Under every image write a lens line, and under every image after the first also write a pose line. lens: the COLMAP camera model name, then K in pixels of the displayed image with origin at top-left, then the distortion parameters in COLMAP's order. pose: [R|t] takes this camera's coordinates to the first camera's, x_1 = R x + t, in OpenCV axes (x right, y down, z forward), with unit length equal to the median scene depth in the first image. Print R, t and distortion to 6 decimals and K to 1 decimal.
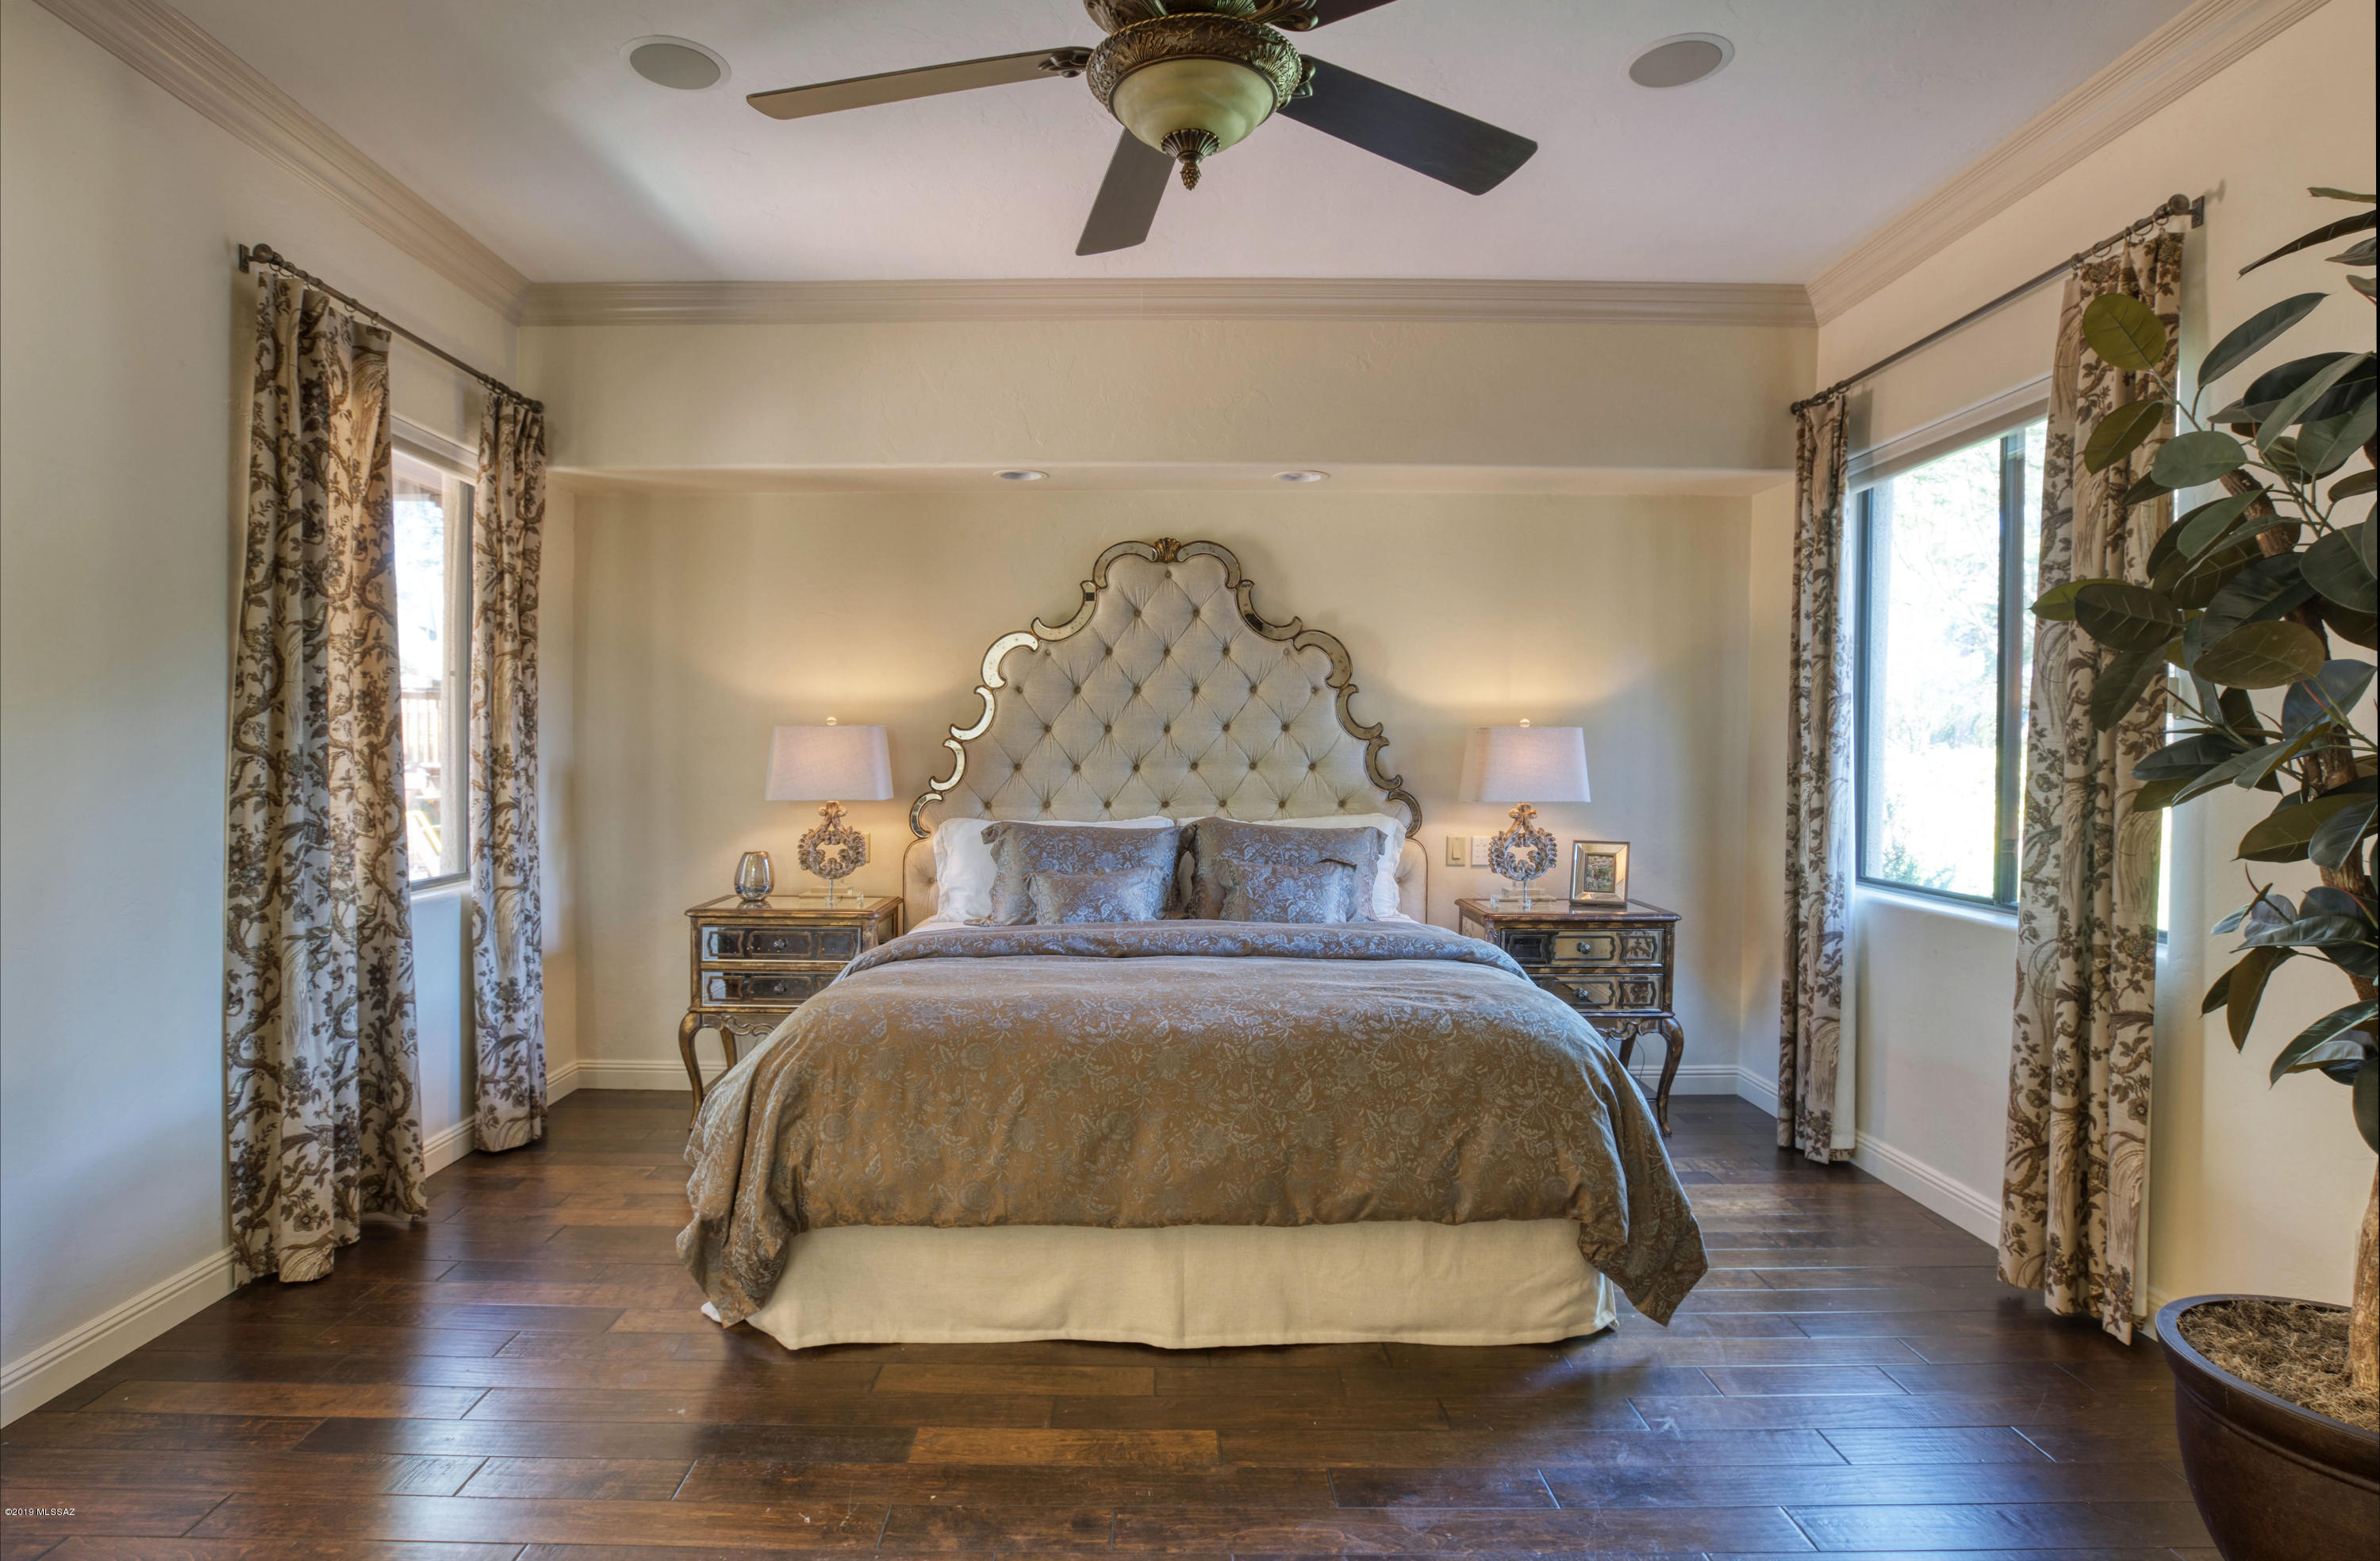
lens RADIAL K [[1204.2, 0, 1151.8], [0, 1204.2, 779.3], [0, 0, 1]] dist [-0.064858, 0.034858]
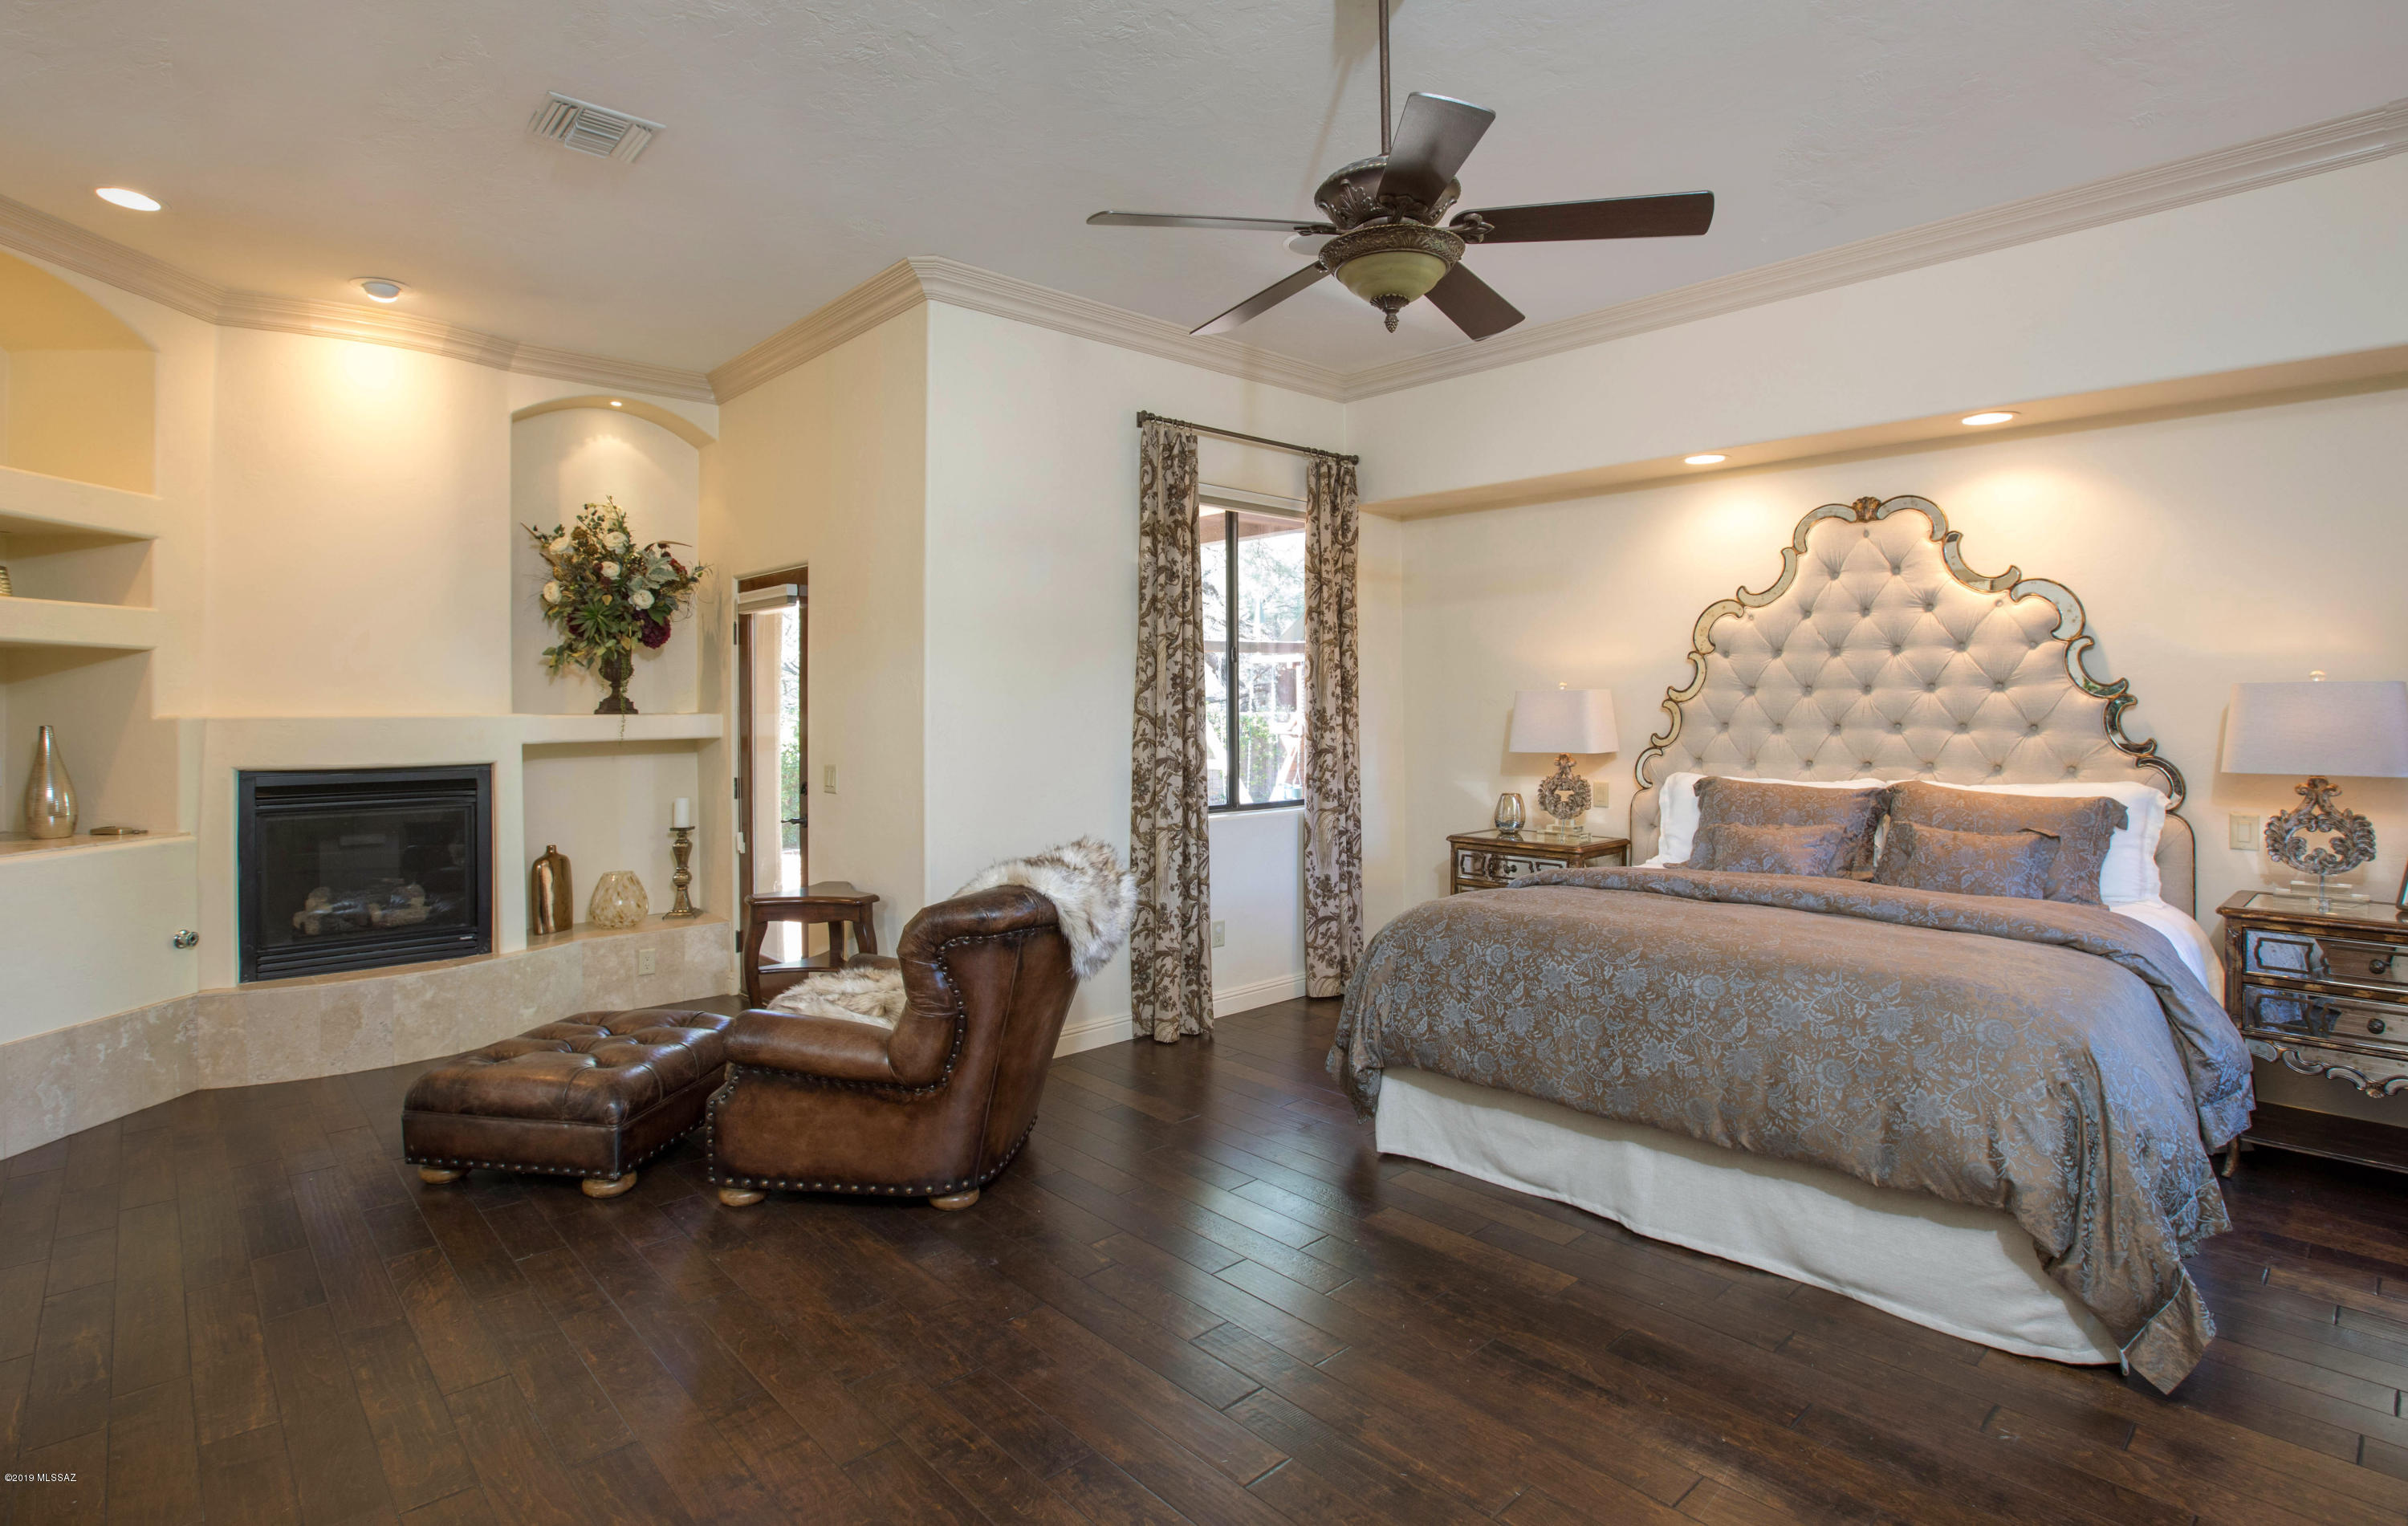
lens RADIAL K [[1157.2, 0, 1209.0], [0, 1157.2, 730.4], [0, 0, 1]] dist [-0.040063, 0.015481]
pose [[0.695487, 0.009940, -0.718470, 0.351215], [-0.010176, 0.999940, 0.003984, -0.006475], [0.718467, 0.004540, 0.695547, -0.051044]]
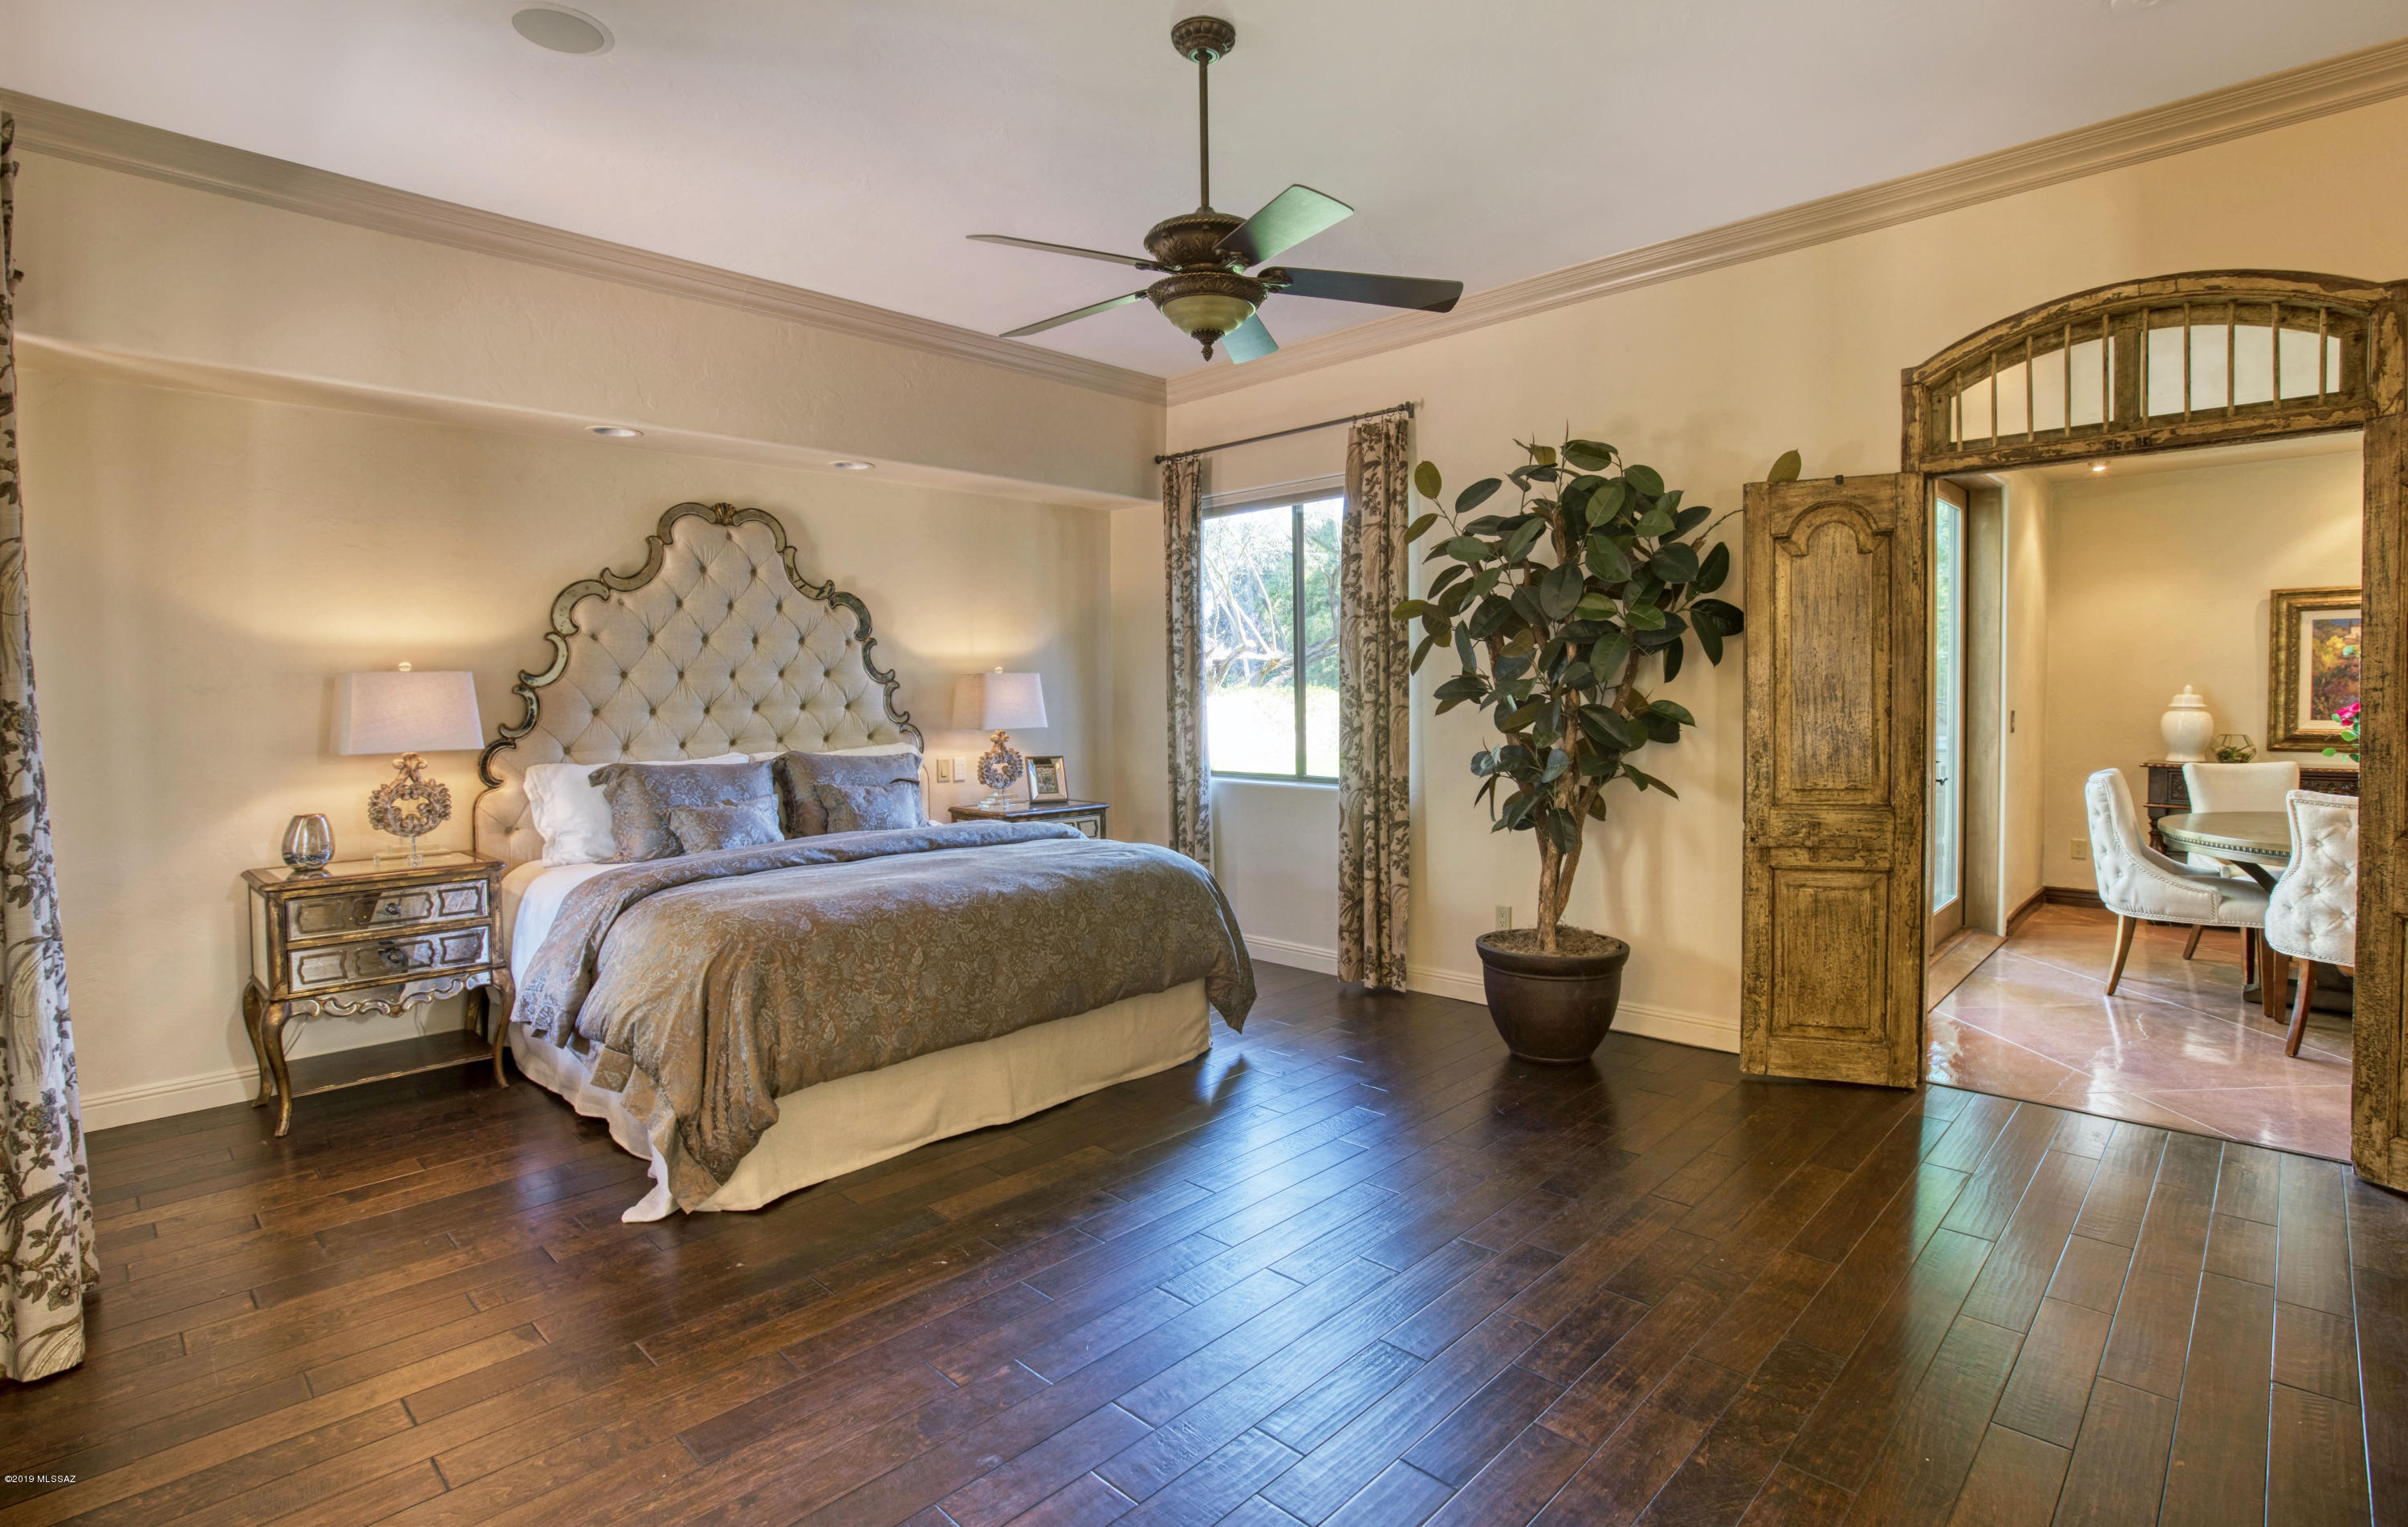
lens RADIAL K [[1156.9, 0, 1209.0], [0, 1156.9, 730.9], [0, 0, 1]] dist [-0.040063, 0.015481]
pose [[0.695152, -0.035315, 0.717995, -0.498906], [0.029278, 0.999355, 0.020807, 0.000898], [-0.718267, 0.006558, 0.695737, -0.066569]]
